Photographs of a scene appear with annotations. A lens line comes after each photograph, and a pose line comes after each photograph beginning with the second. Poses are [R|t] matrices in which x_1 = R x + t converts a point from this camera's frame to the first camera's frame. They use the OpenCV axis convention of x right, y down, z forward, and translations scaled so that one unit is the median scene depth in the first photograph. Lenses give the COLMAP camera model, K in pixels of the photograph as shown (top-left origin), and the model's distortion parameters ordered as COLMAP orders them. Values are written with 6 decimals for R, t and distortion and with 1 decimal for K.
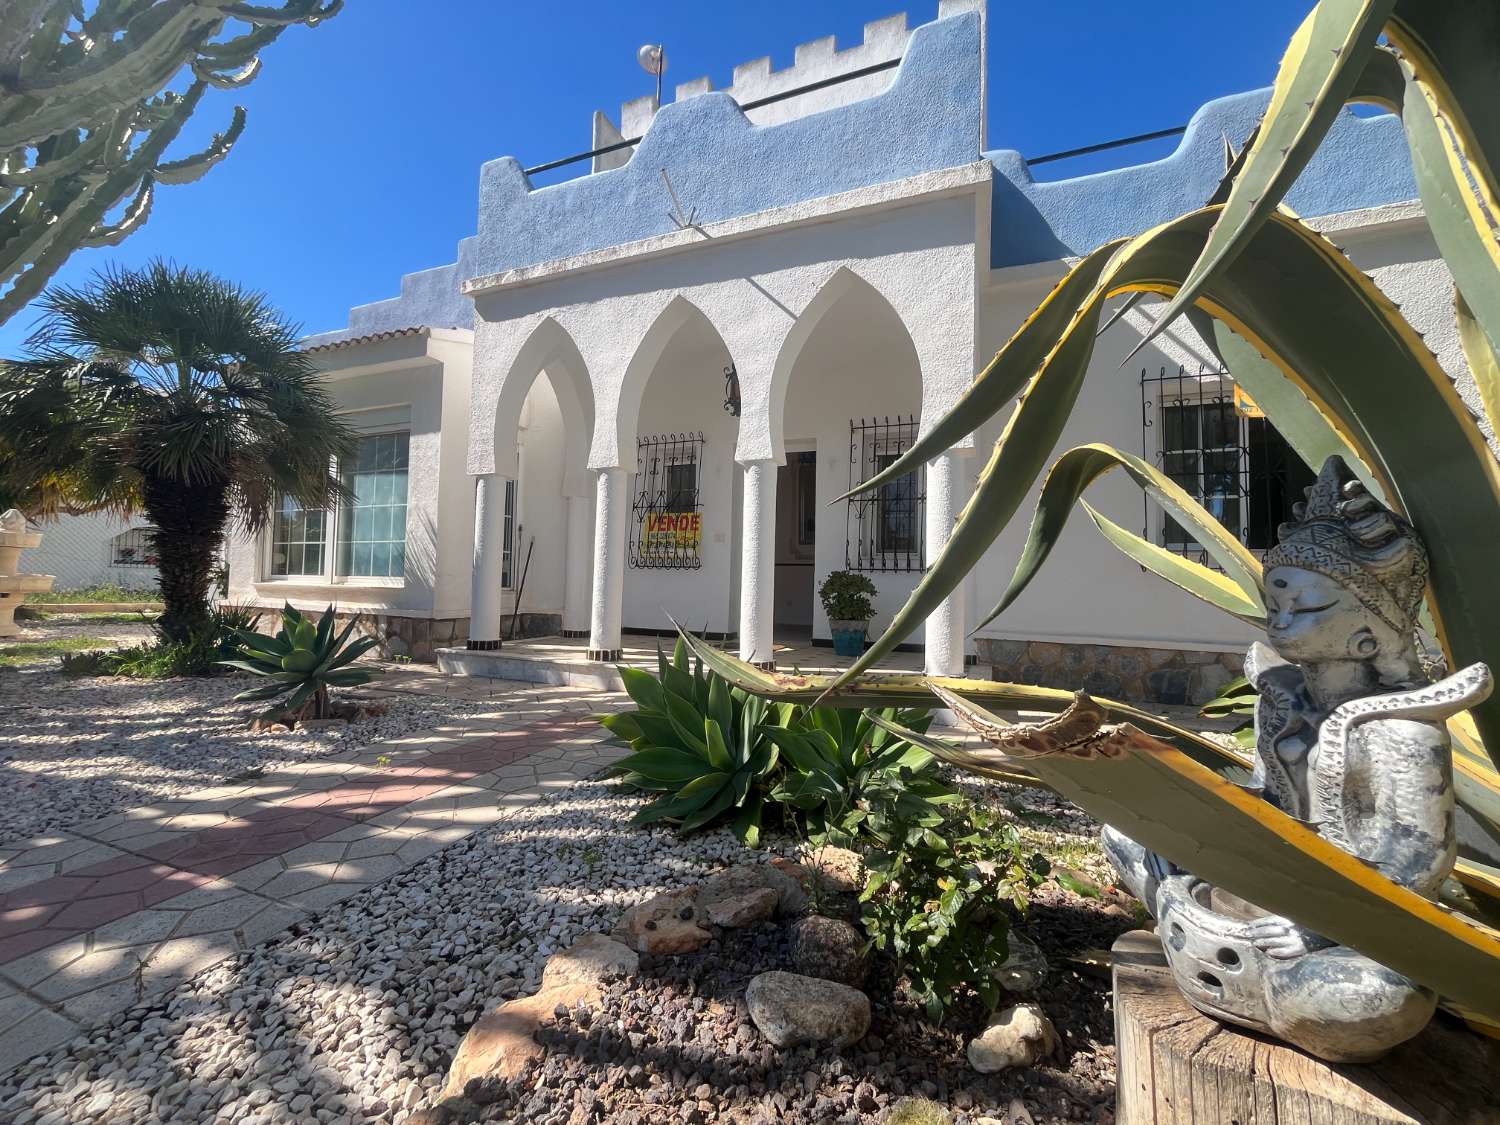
lens RADIAL K [[603.7, 0, 750.1], [0, 603.7, 555.5], [0, 0, 1]] dist [-0.003950, 0.000009]
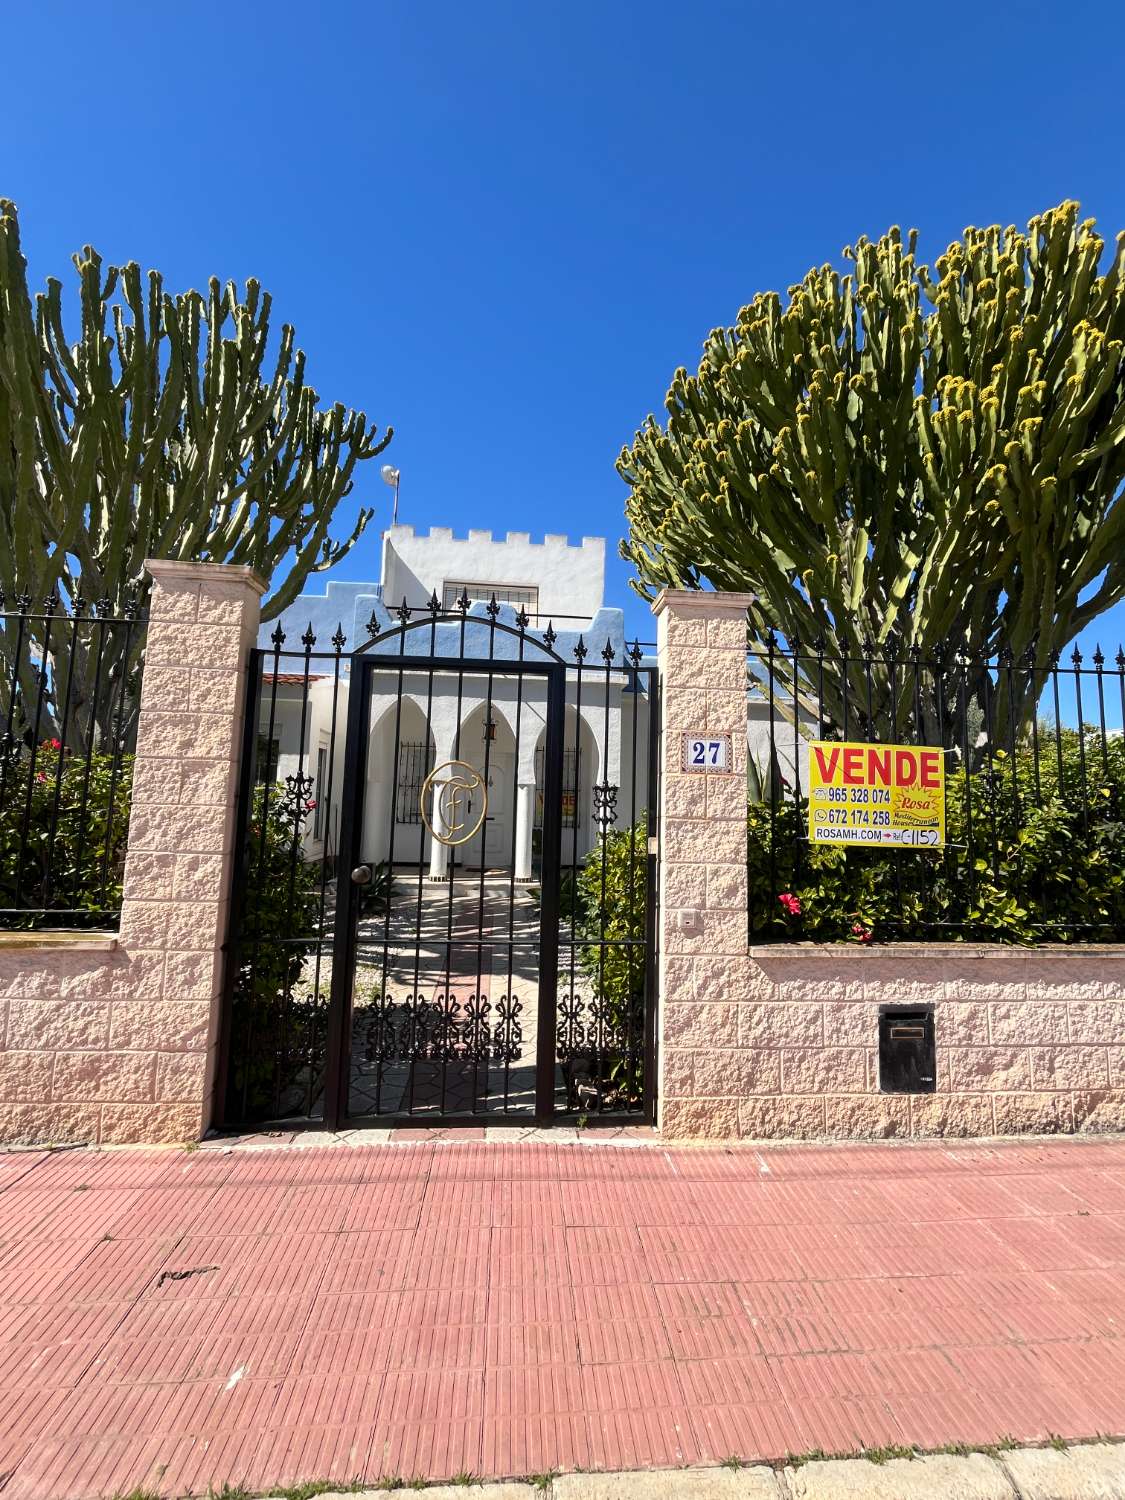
lens RADIAL K [[603.7, 0, 560.0], [0, 603.7, 748.2], [0, 0, 1]] dist [-0.003950, 0.000009]
pose [[0.889995, 0.042406, 0.453994, -0.852112], [-0.025575, 0.998741, -0.043153, -0.191058], [-0.455253, 0.026795, 0.889959, -0.970081]]
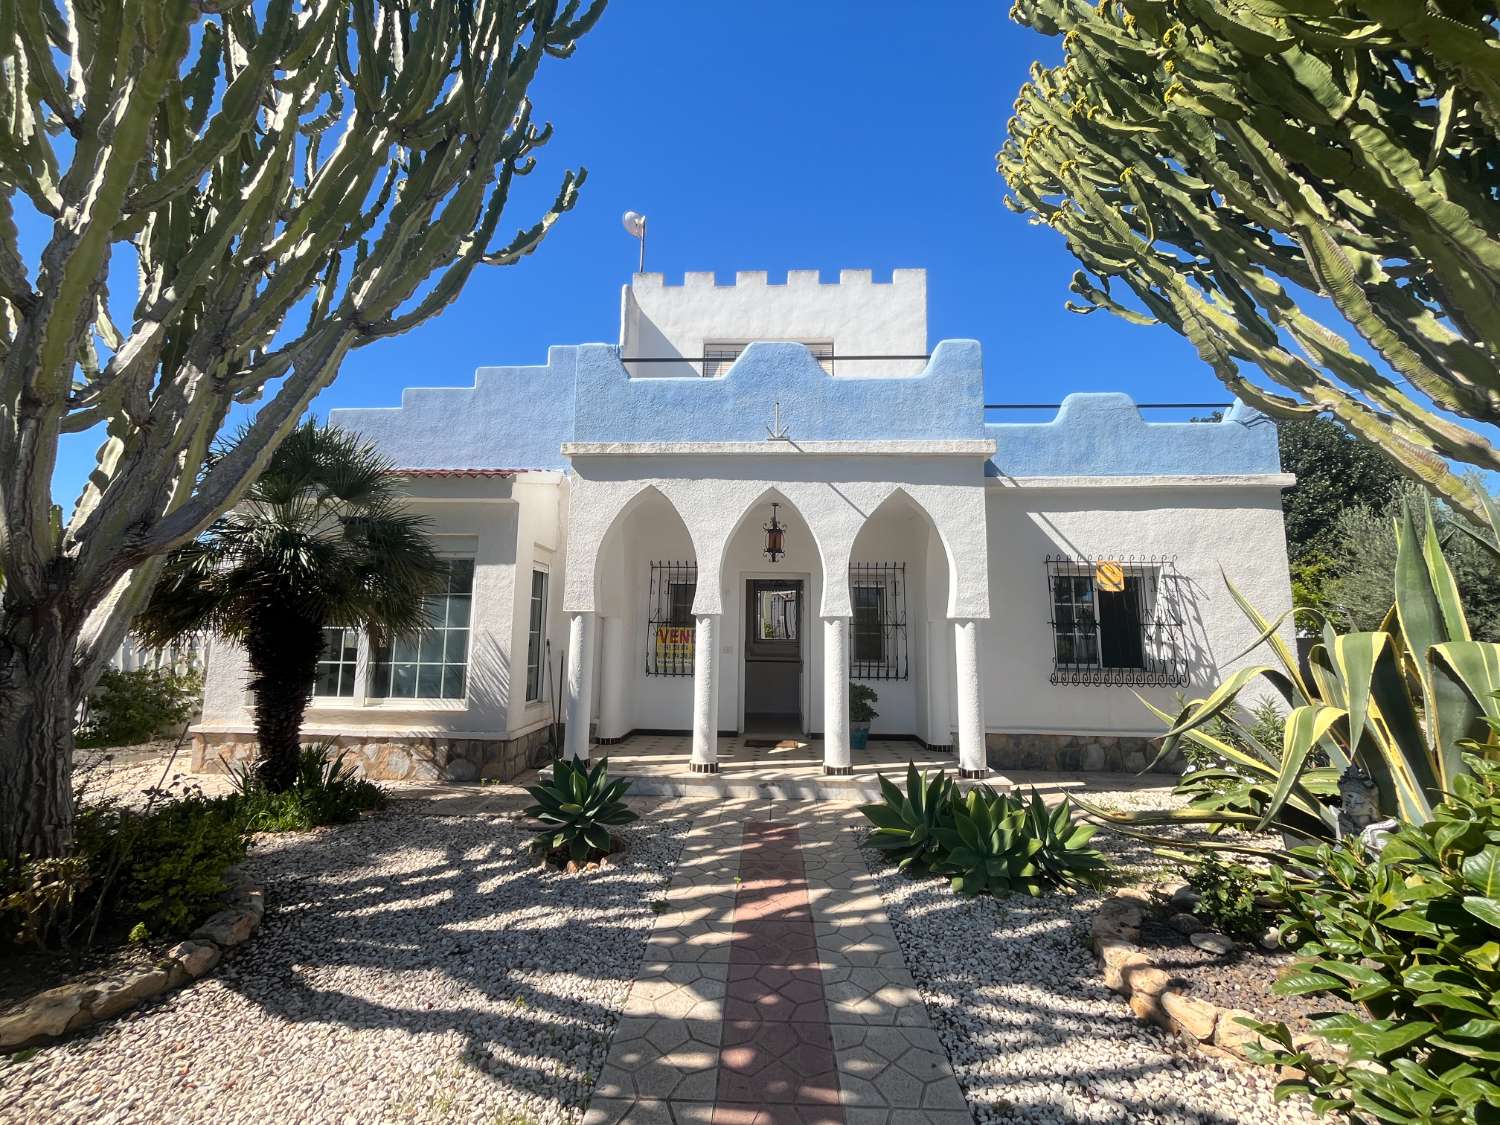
lens RADIAL K [[603.7, 0, 747.0], [0, 603.7, 556.7], [0, 0, 1]] dist [-0.003950, 0.000009]
pose [[0.942883, 0.033051, 0.331481, -0.629138], [-0.005907, 0.996568, -0.082563, -0.173153], [-0.333072, 0.075889, 0.939843, -0.229729]]
